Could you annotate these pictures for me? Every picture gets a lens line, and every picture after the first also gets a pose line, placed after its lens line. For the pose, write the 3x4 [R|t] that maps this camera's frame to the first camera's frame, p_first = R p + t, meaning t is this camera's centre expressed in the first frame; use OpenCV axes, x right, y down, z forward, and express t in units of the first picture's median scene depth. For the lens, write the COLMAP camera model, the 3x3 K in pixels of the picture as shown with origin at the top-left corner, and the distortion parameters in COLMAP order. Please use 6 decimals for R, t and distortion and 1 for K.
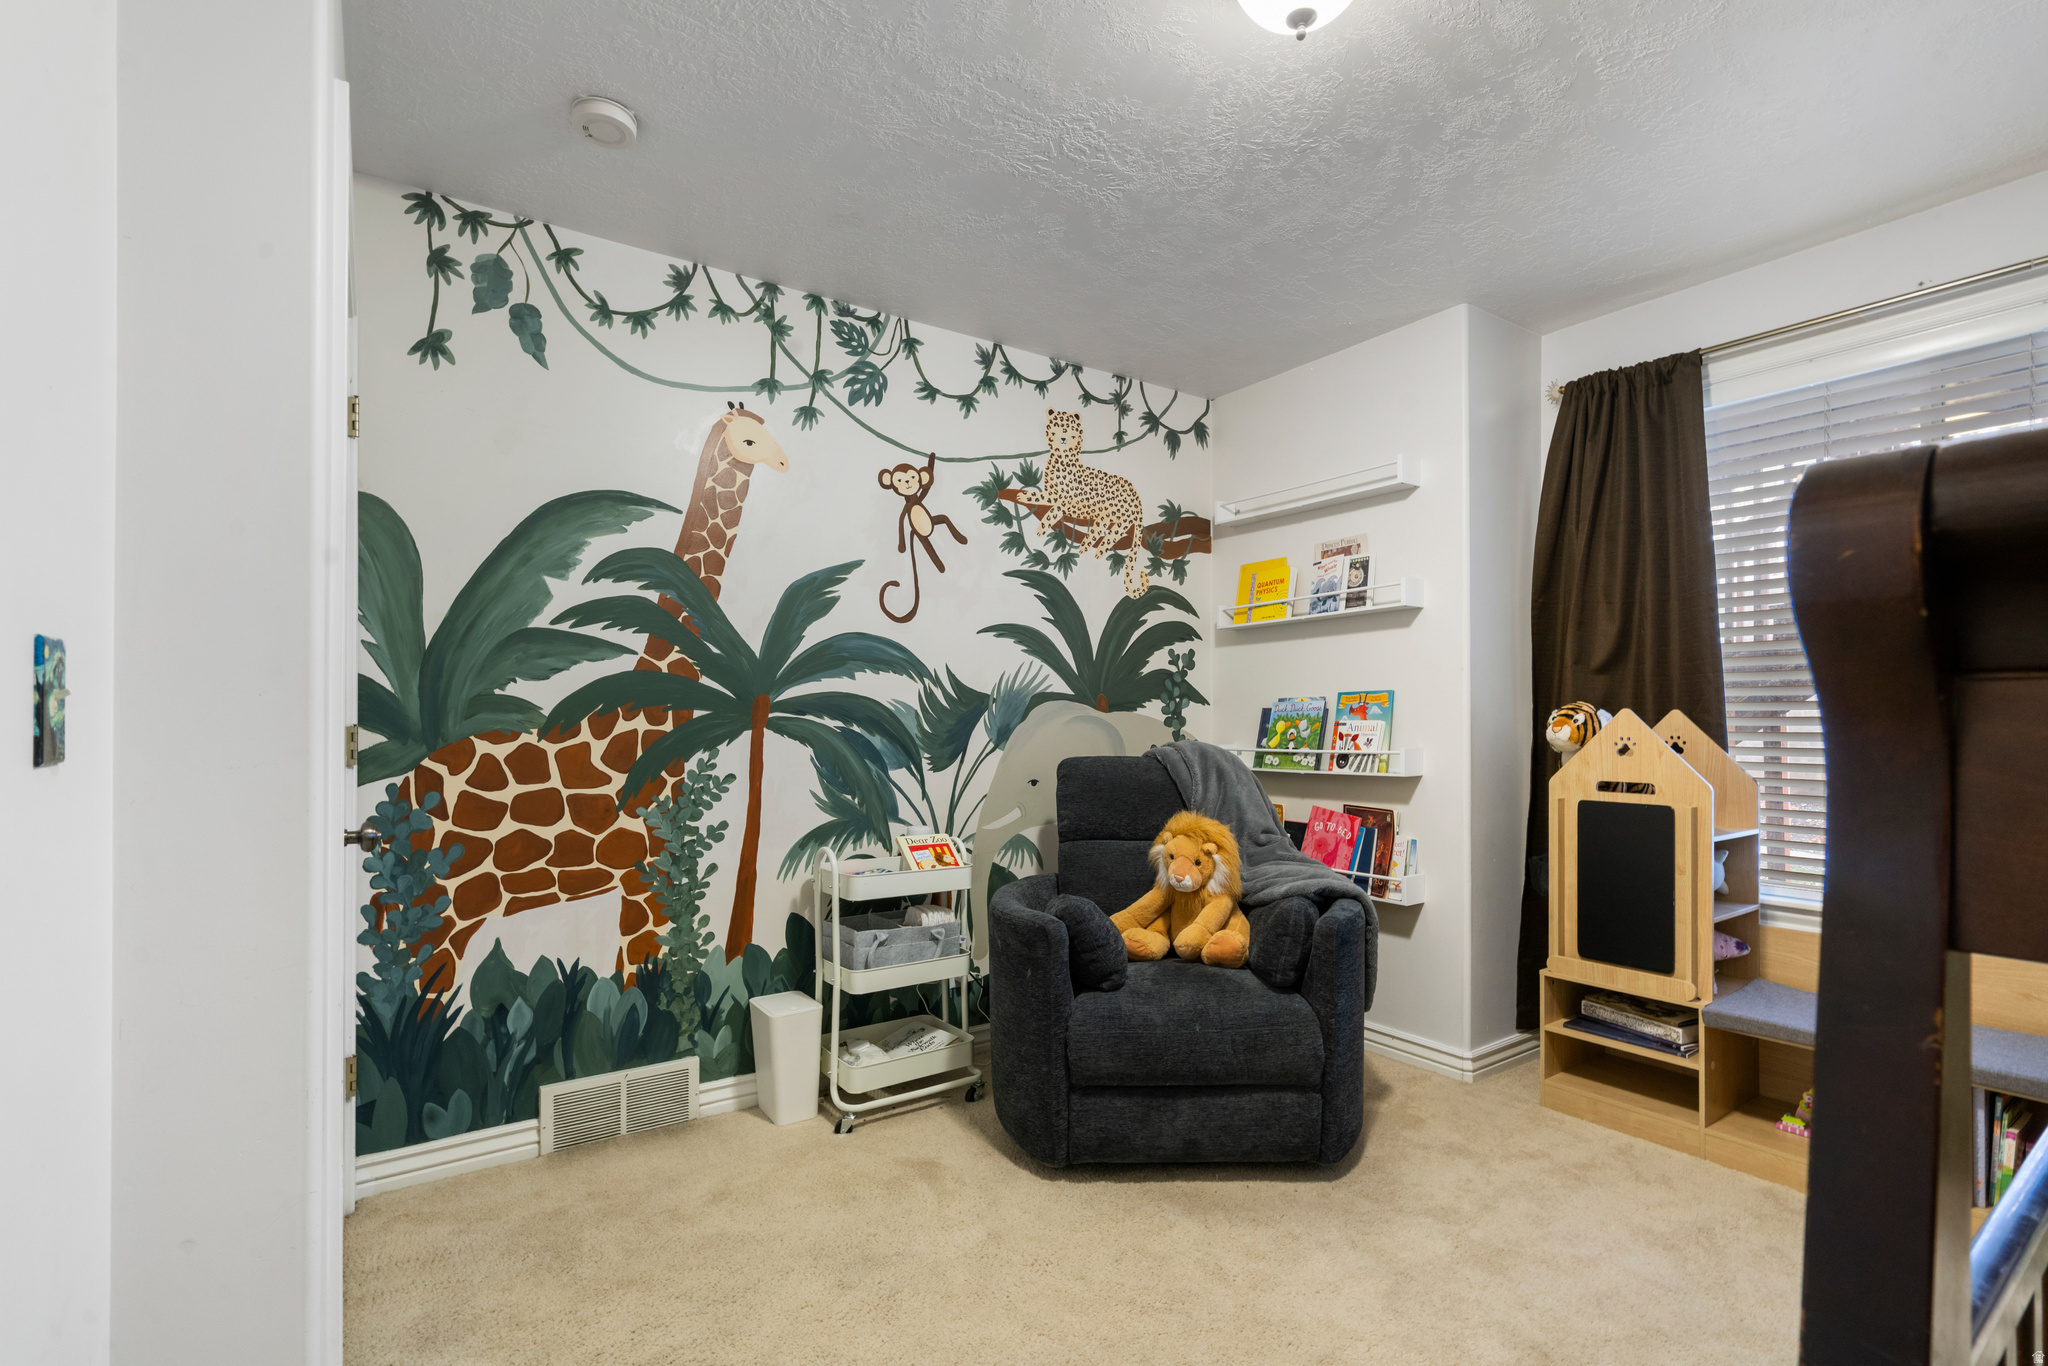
lens RADIAL K [[937.6, 0, 1015.2], [0, 937.6, 720.9], [0, 0, 1]] dist [-0.001368, 0.001336]
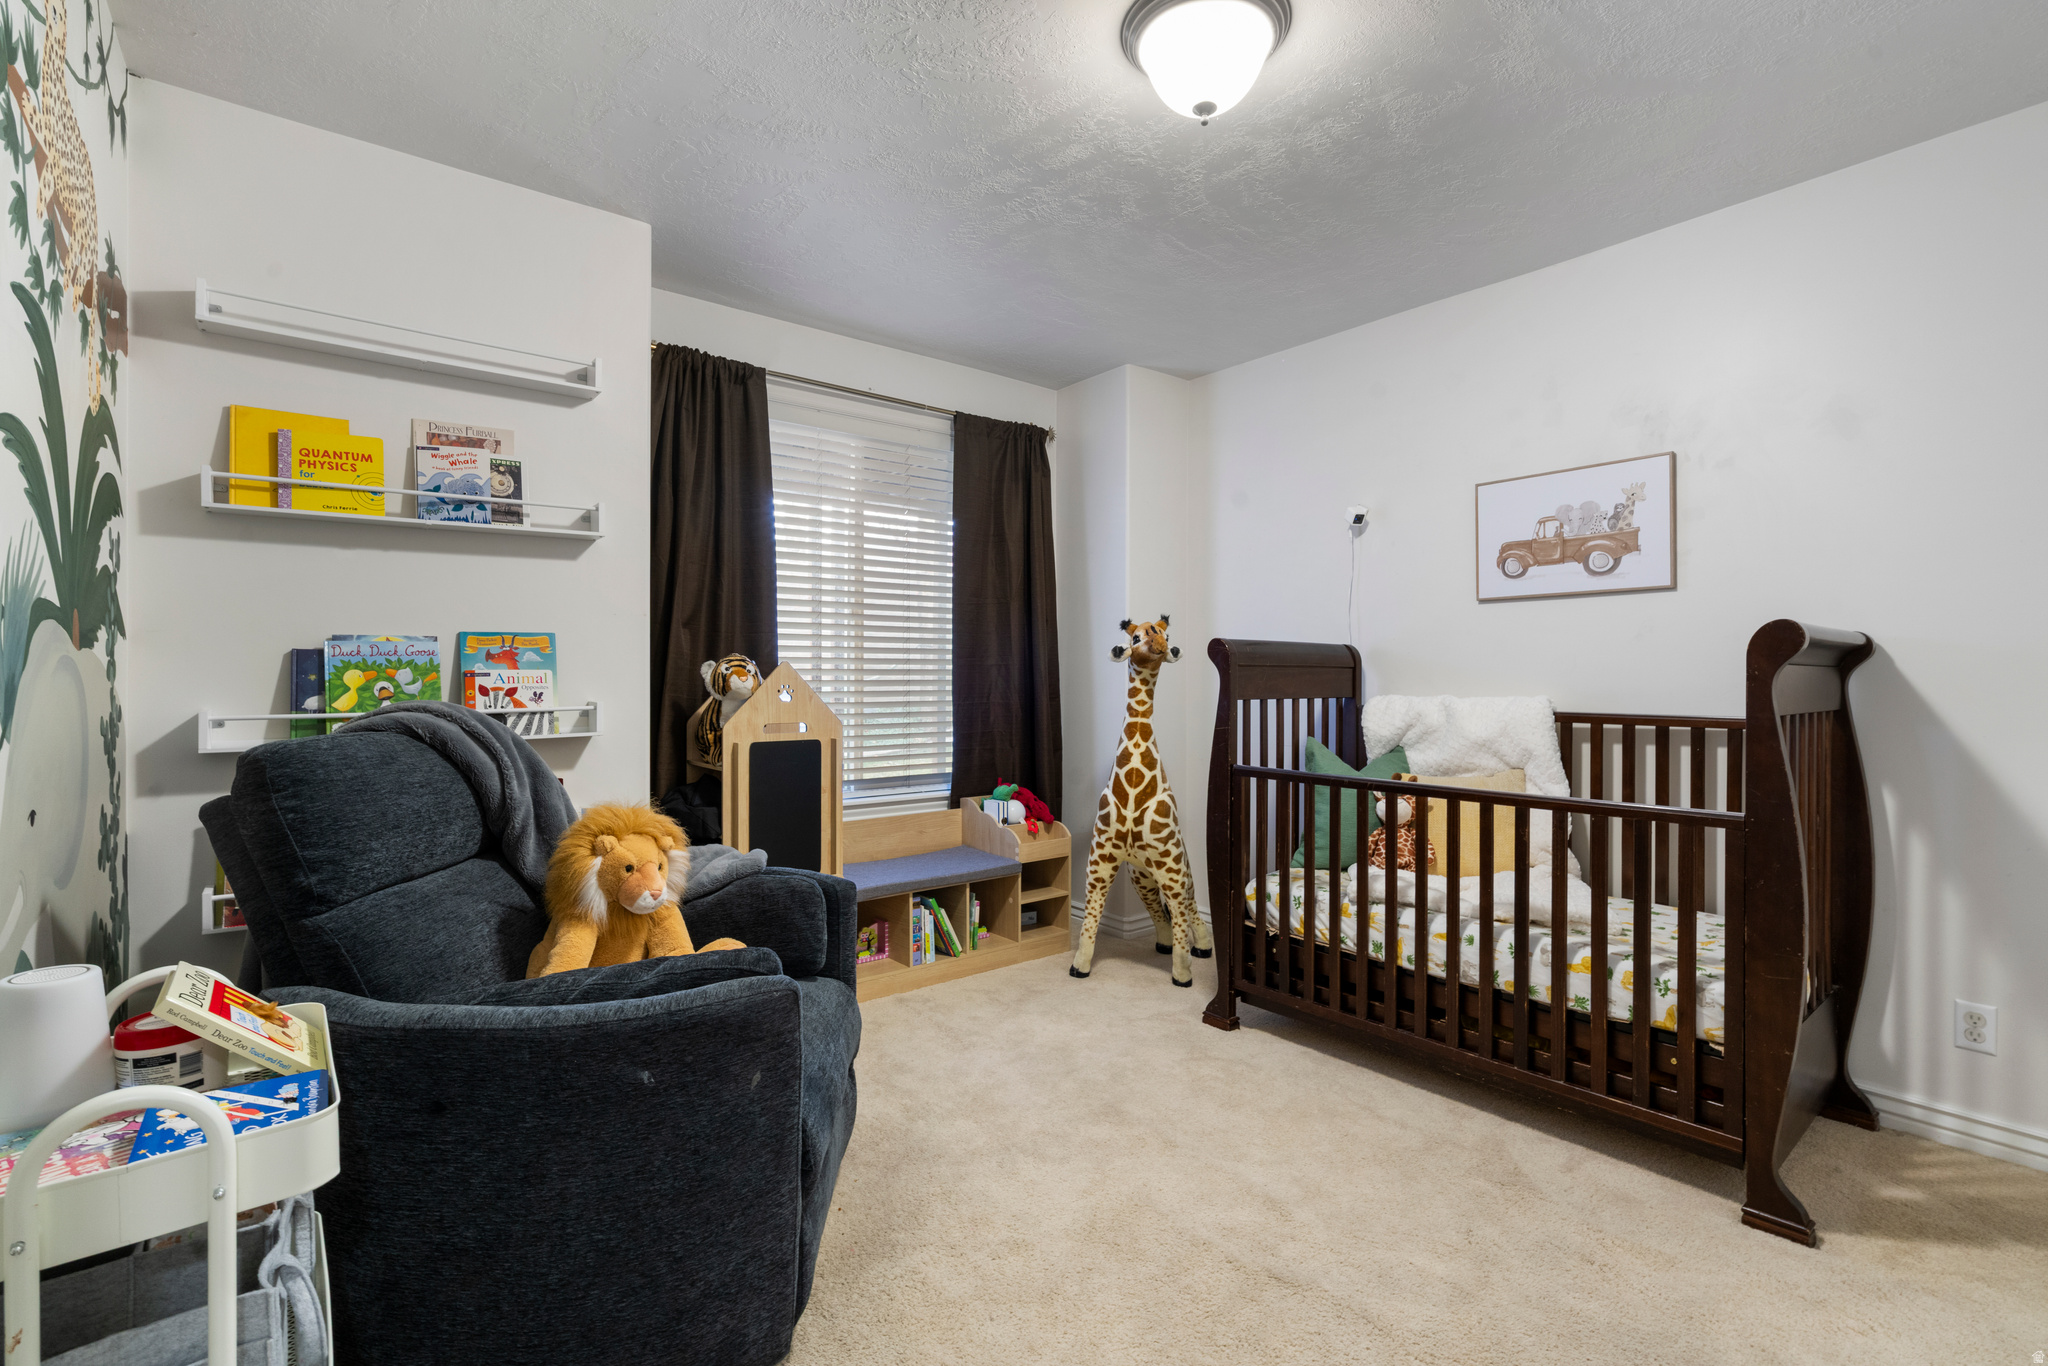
lens RADIAL K [[937.6, 0, 1021.9], [0, 937.6, 679.1], [0, 0, 1]] dist [-0.001368, 0.001336]
pose [[-0.067338, -0.005420, 0.997715, -0.440971], [-0.000518, 0.999985, 0.005397, 0.003026], [-0.997730, -0.000153, -0.067340, 0.634173]]
